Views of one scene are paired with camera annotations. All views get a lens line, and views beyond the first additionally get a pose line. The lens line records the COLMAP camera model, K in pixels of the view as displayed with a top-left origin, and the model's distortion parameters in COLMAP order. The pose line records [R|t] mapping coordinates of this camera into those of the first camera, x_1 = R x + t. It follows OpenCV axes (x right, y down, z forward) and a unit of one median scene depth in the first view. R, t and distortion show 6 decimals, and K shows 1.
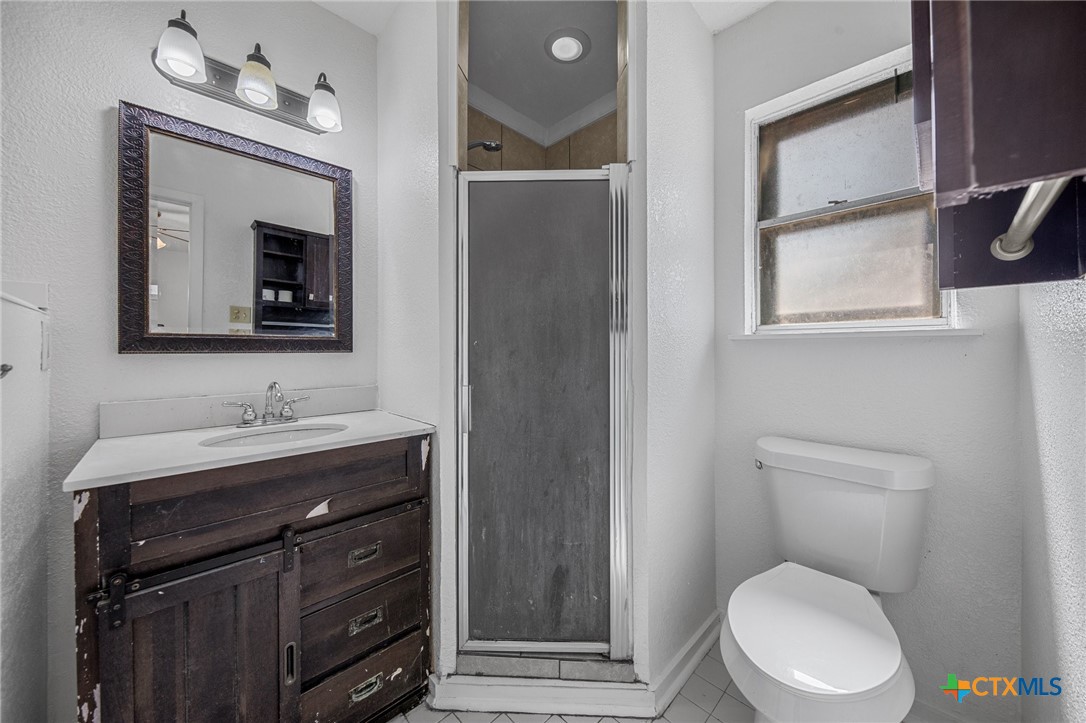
lens RADIAL K [[383.0, 0, 546.9], [0, 383.0, 349.5], [0, 0, 1]] dist [0.002753, 0.000001]
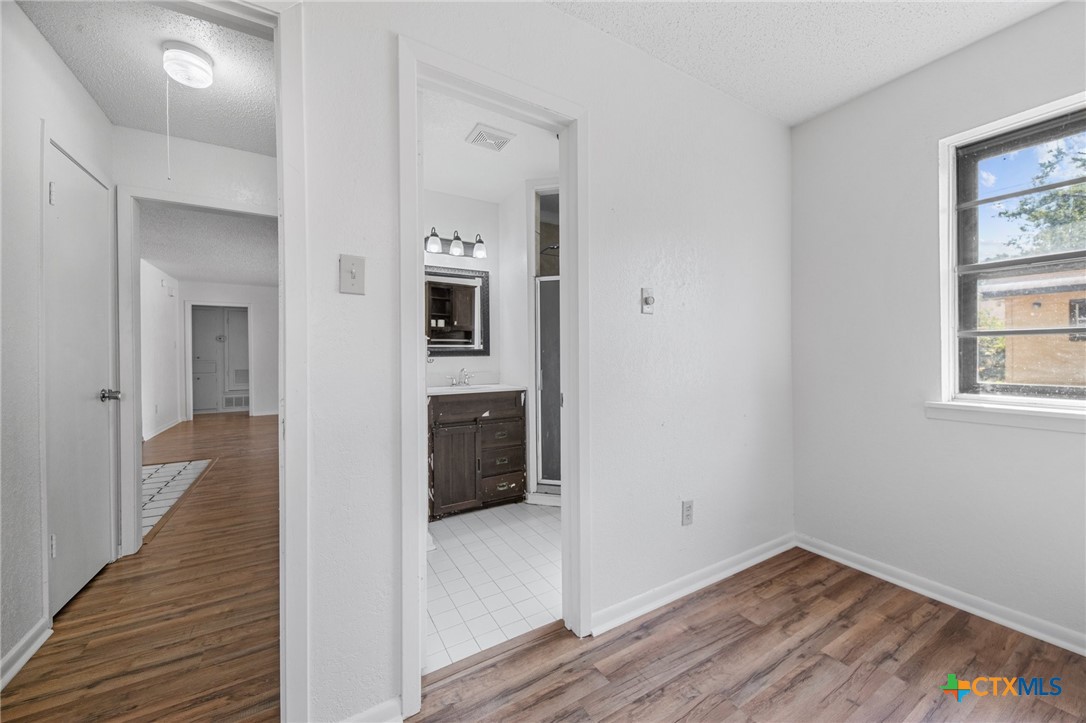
lens RADIAL K [[415.0, 0, 547.6], [0, 415.0, 355.8], [0, 0, 1]] dist [-0.000850, -0.000173]
pose [[0.972144, -0.007425, -0.234269, 0.438905], [0.009114, 0.999940, 0.006128, -0.006281], [0.234209, -0.008092, 0.972153, -1.479126]]
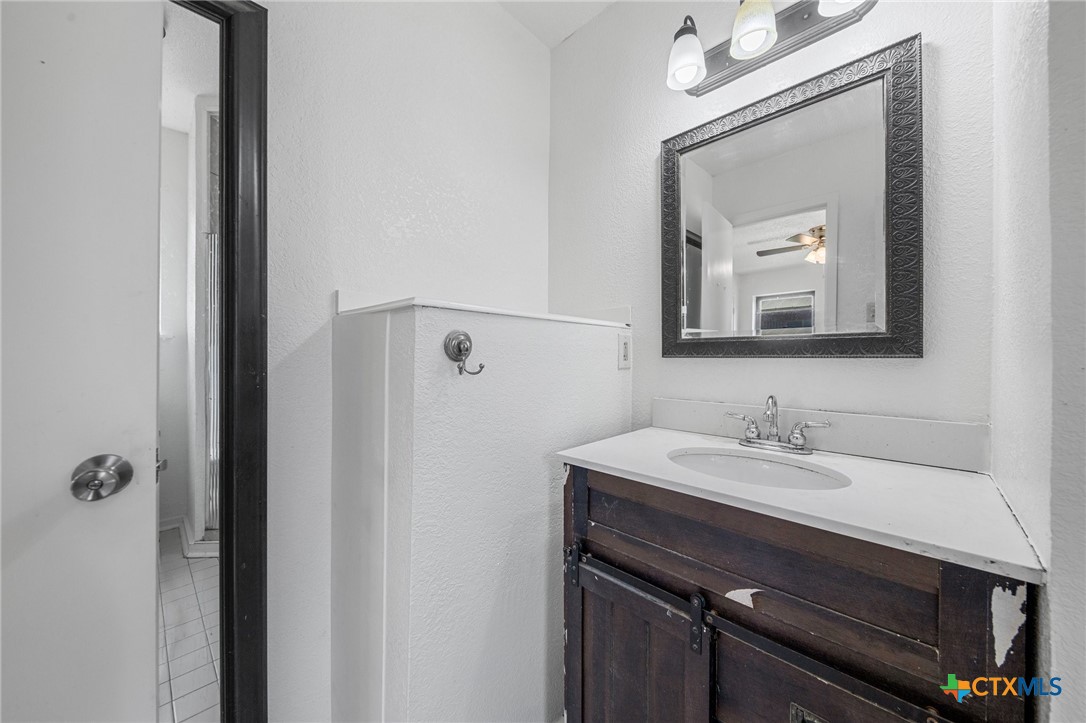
lens RADIAL K [[383.0, 0, 542.4], [0, 383.0, 357.0], [0, 0, 1]] dist [0.002324, -0.000069]
pose [[0.028337, 0.002419, -0.999596, 0.045757], [0.001986, 0.999995, 0.002476, 0.004913], [0.999596, -0.002055, 0.028332, 0.541685]]
